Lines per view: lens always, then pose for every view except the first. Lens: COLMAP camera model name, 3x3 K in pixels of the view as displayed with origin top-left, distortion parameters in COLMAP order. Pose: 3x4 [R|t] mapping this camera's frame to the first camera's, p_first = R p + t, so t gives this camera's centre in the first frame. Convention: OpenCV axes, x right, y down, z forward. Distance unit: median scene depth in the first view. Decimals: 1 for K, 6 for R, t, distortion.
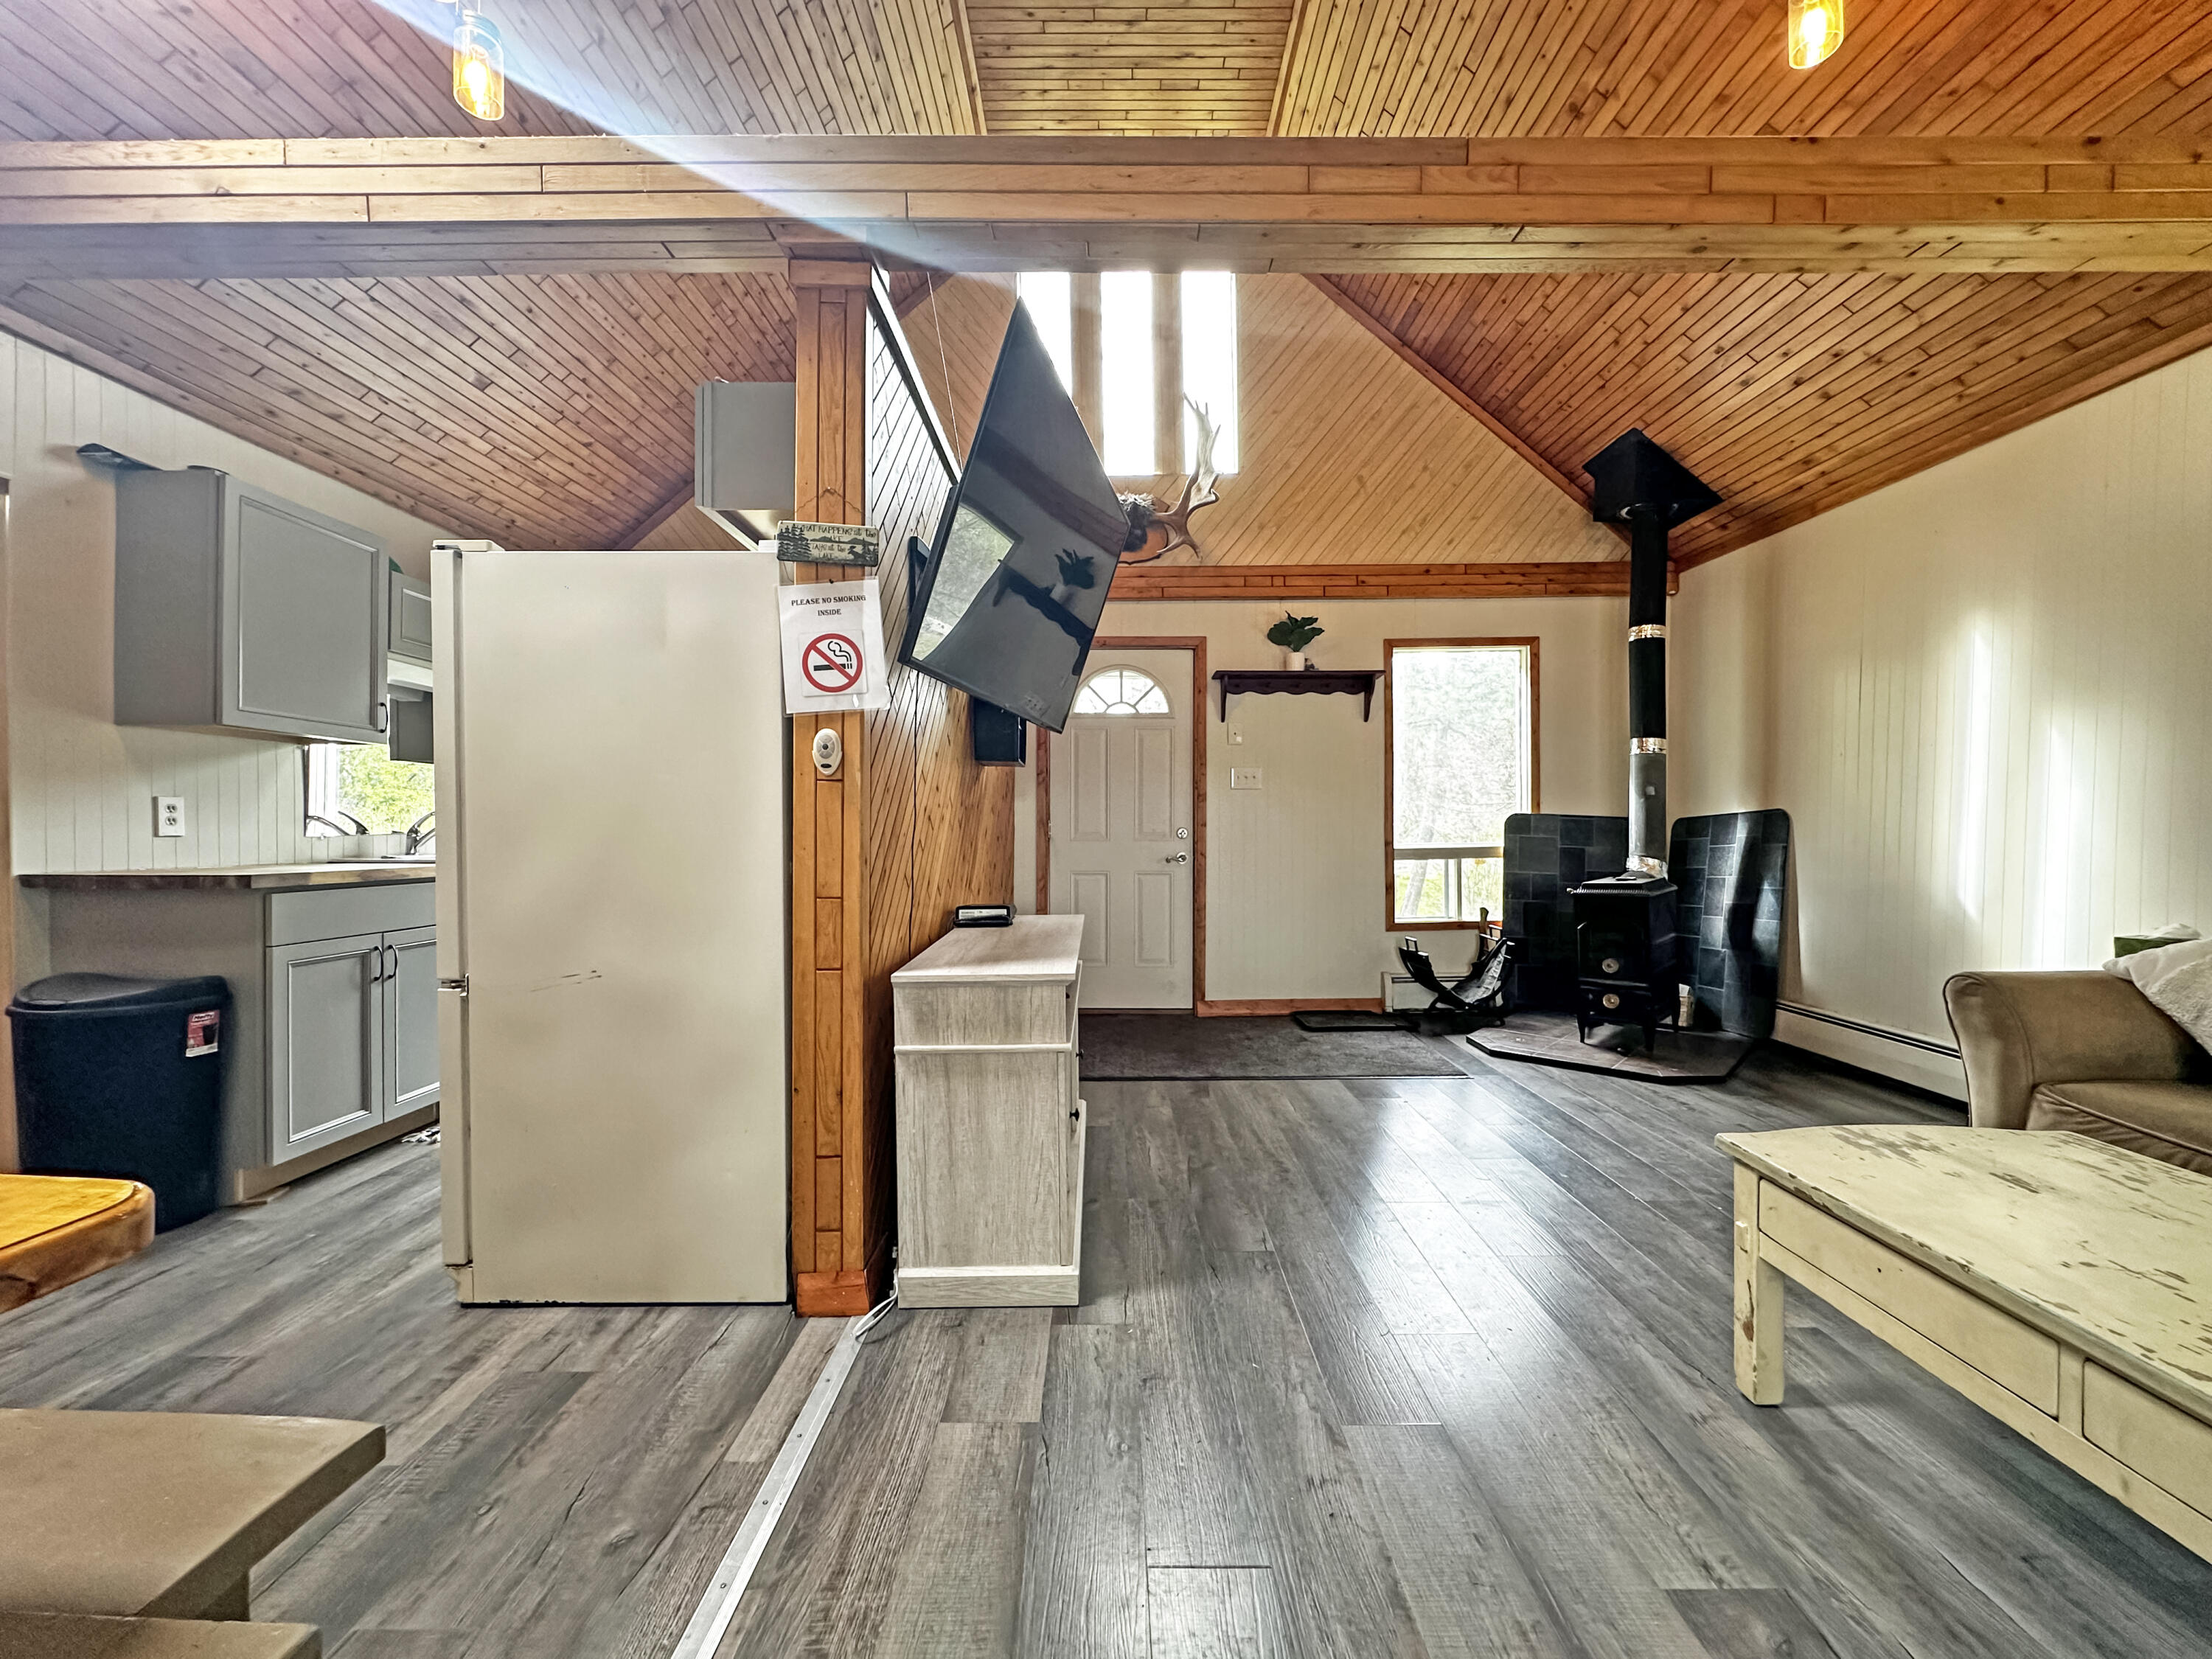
lens RADIAL K [[881.7, 0, 1103.6], [0, 881.7, 831.3], [0, 0, 1]] dist [0.002266, -0.000622]
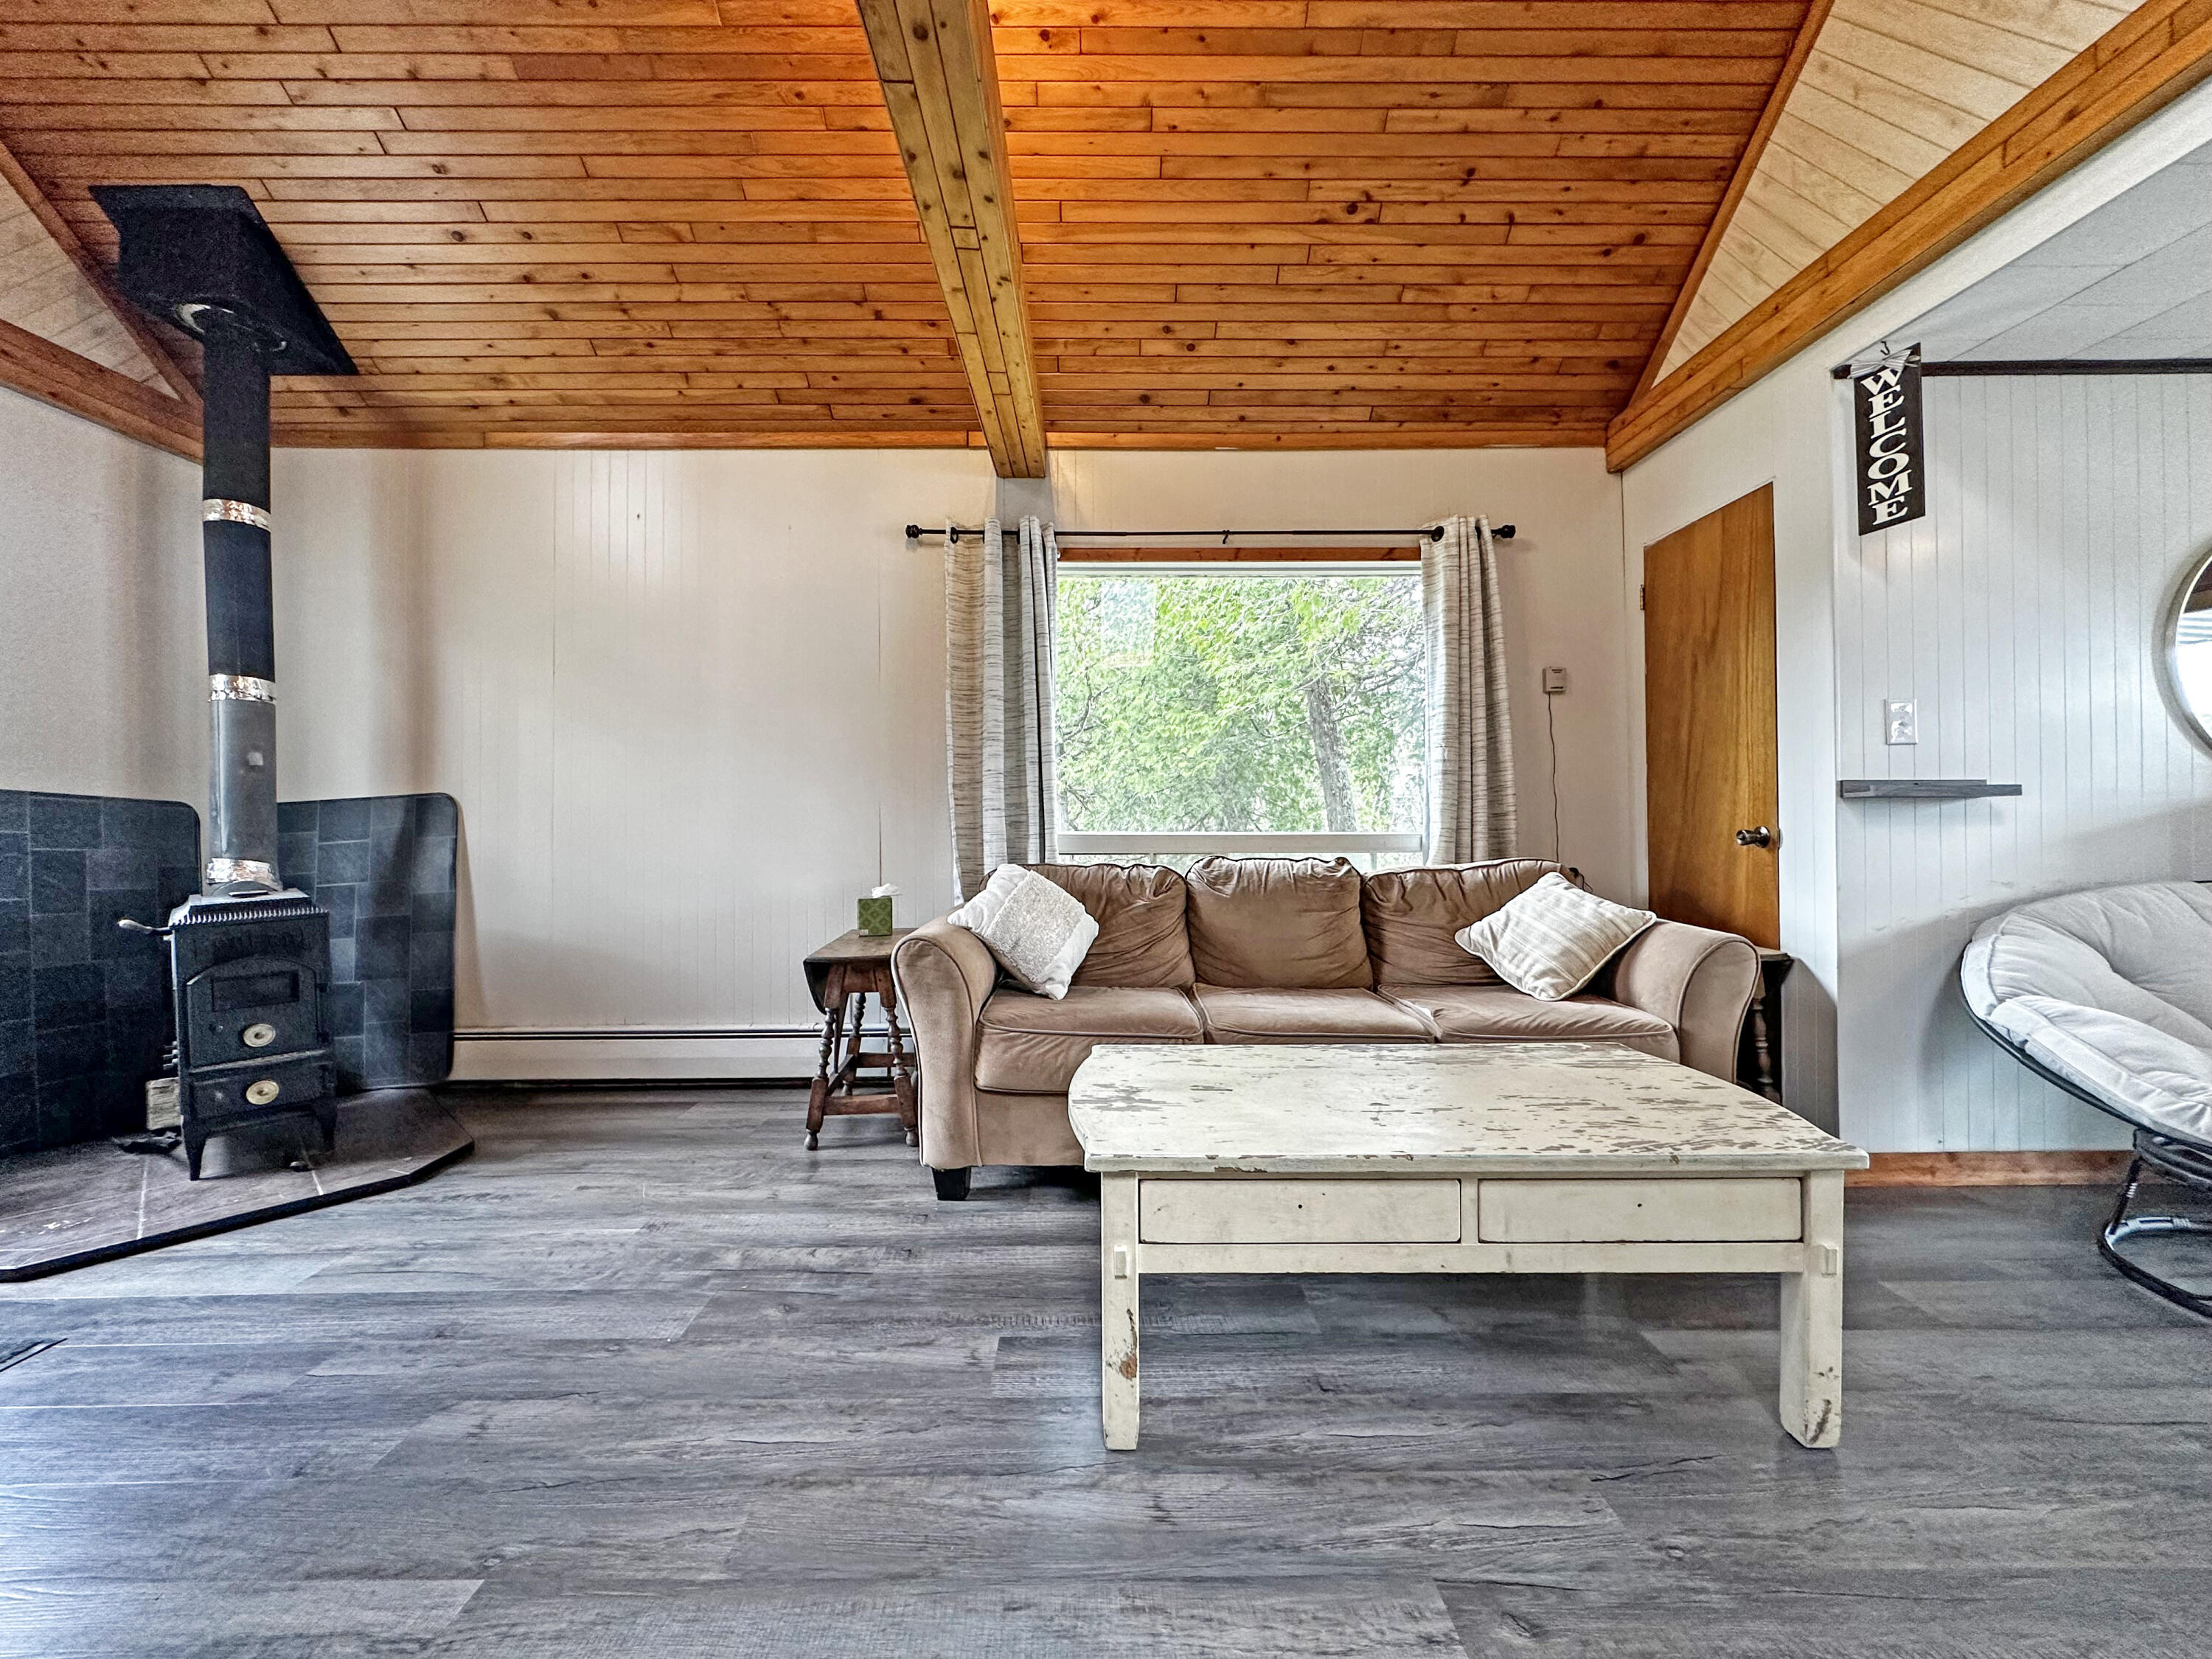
lens RADIAL K [[881.7, 0, 1108.1], [0, 881.7, 831.1], [0, 0, 1]] dist [0.002266, -0.000622]
pose [[-0.012093, -0.001414, 0.999926, -0.062973], [0.015532, 0.999878, 0.001602, 0.023519], [-0.999806, 0.015550, -0.012070, 0.531005]]
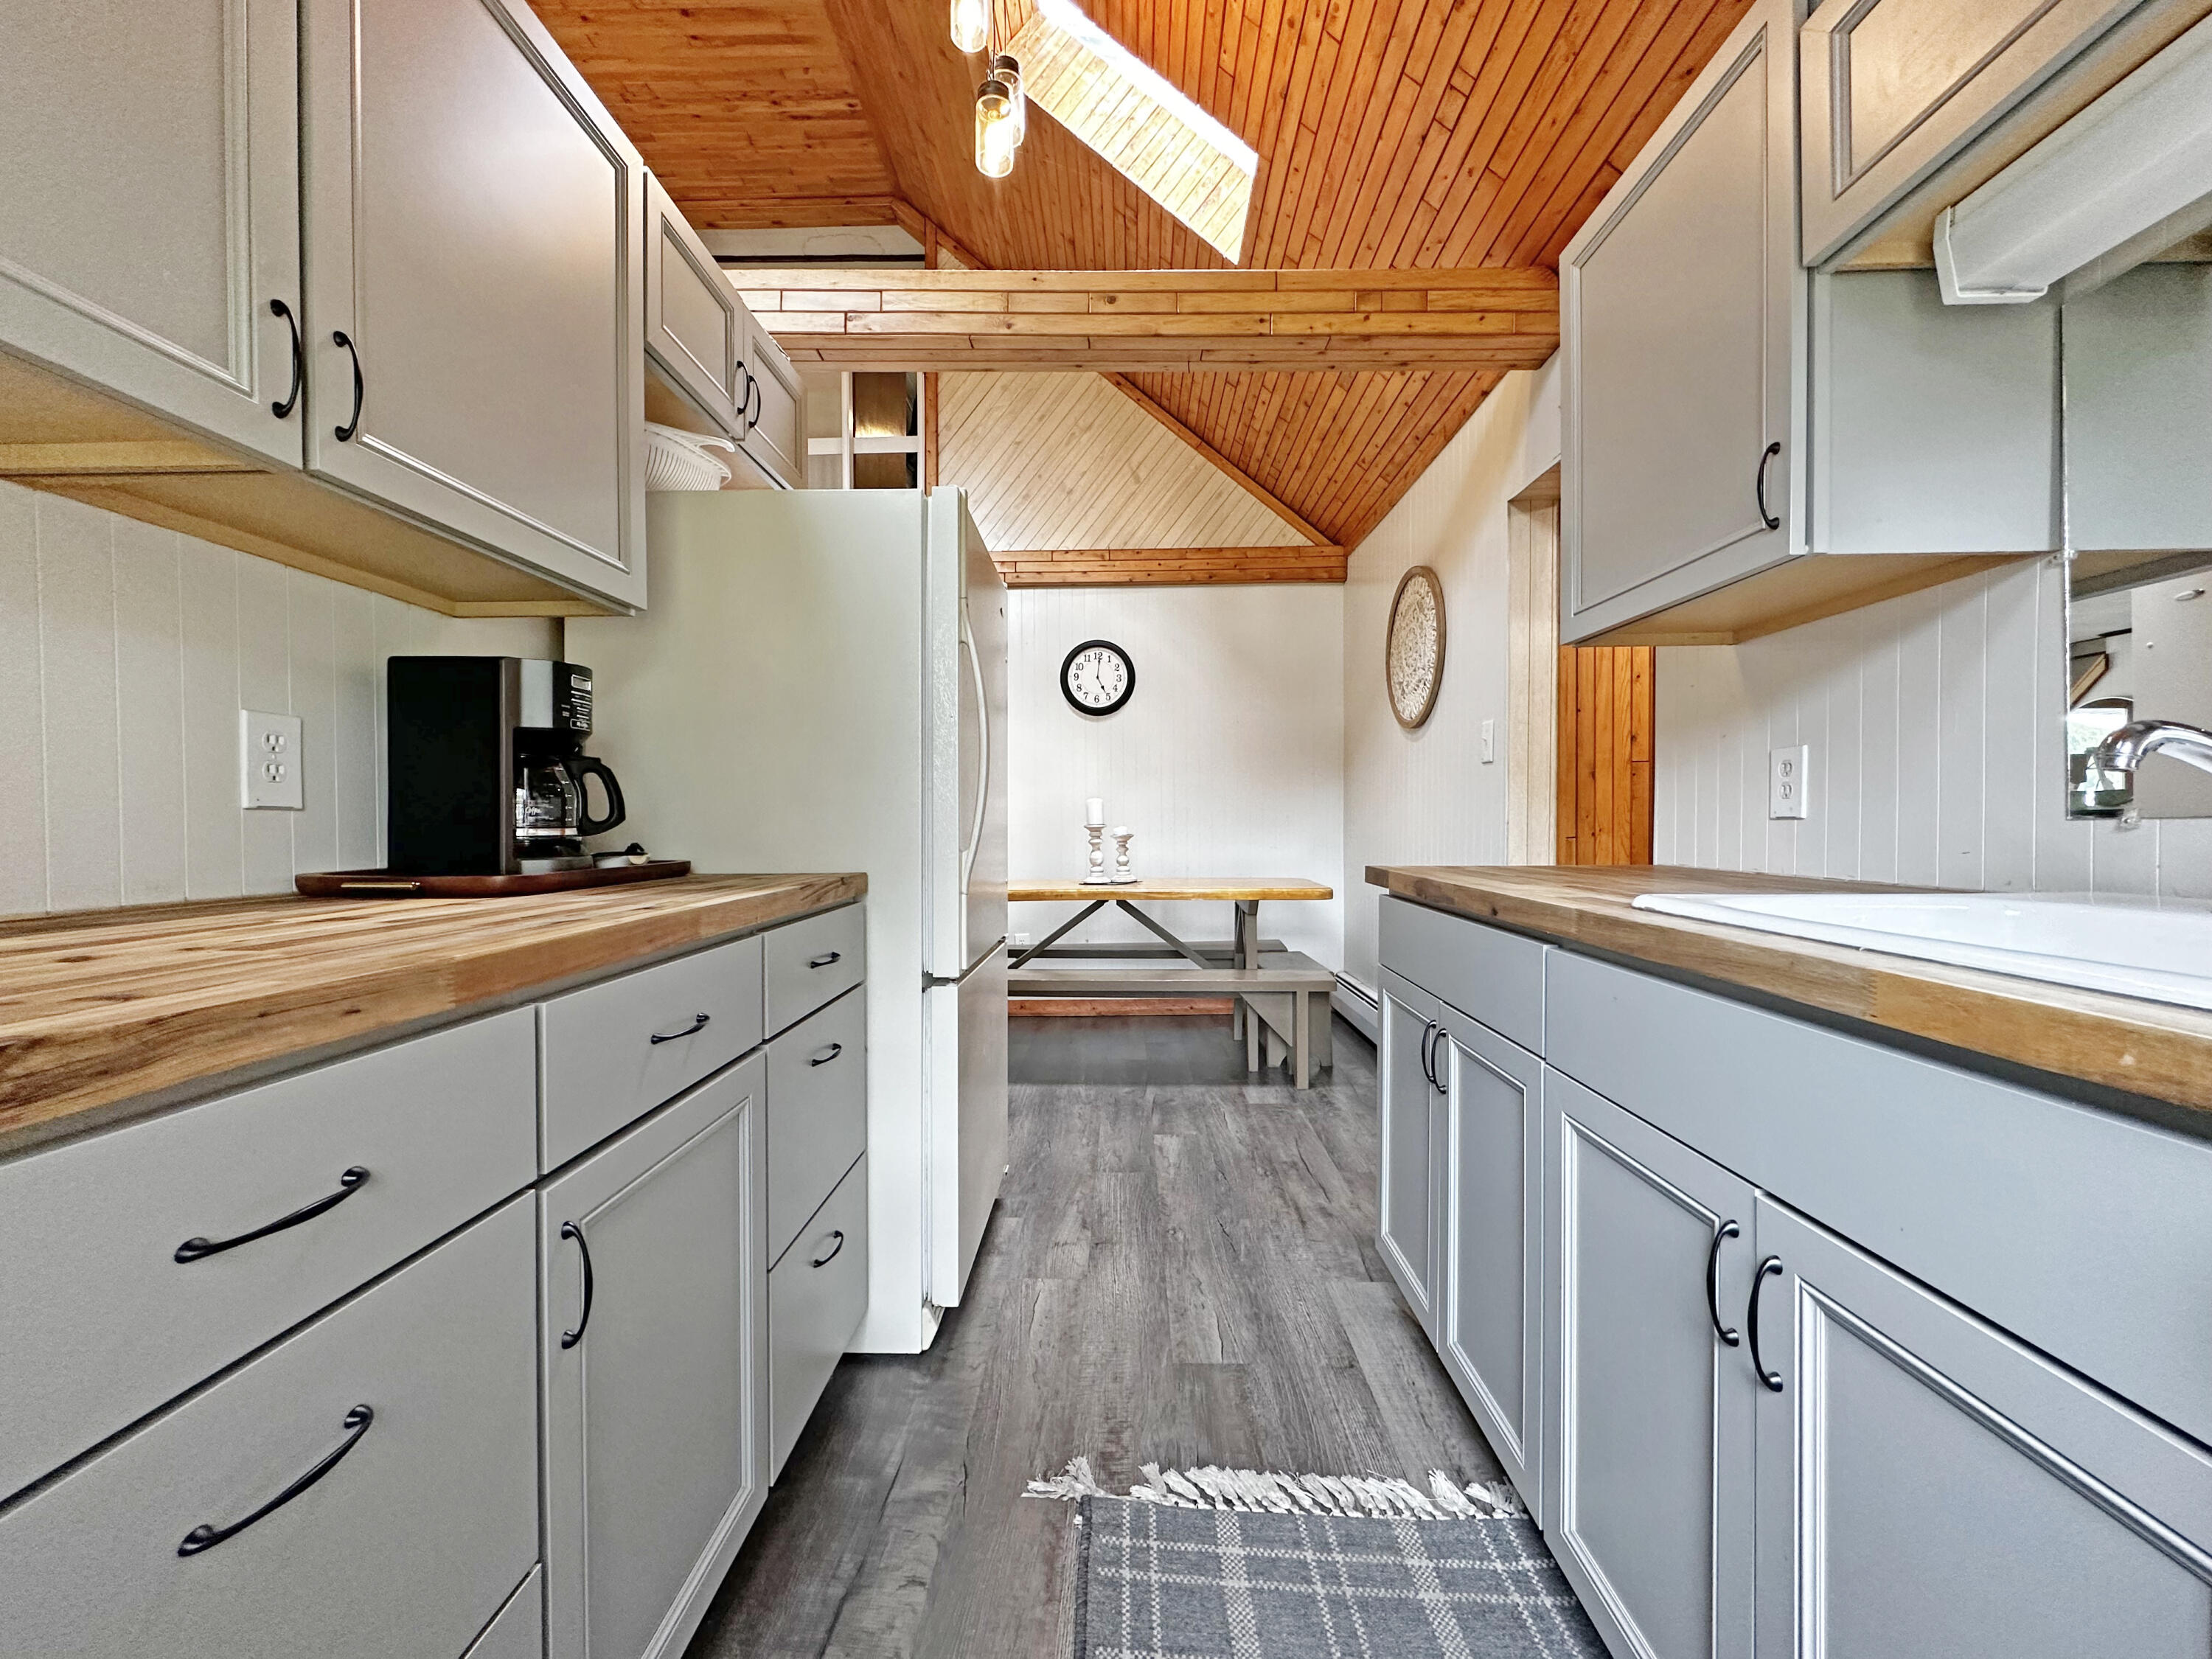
lens RADIAL K [[881.7, 0, 1120.2], [0, 881.7, 833.5], [0, 0, 1]] dist [0.002266, -0.000622]
pose [[-0.999954, 0.005402, 0.007954, -0.582162], [0.005480, 0.999938, 0.009734, 0.011239], [-0.007901, 0.009777, -0.999921, 1.413143]]
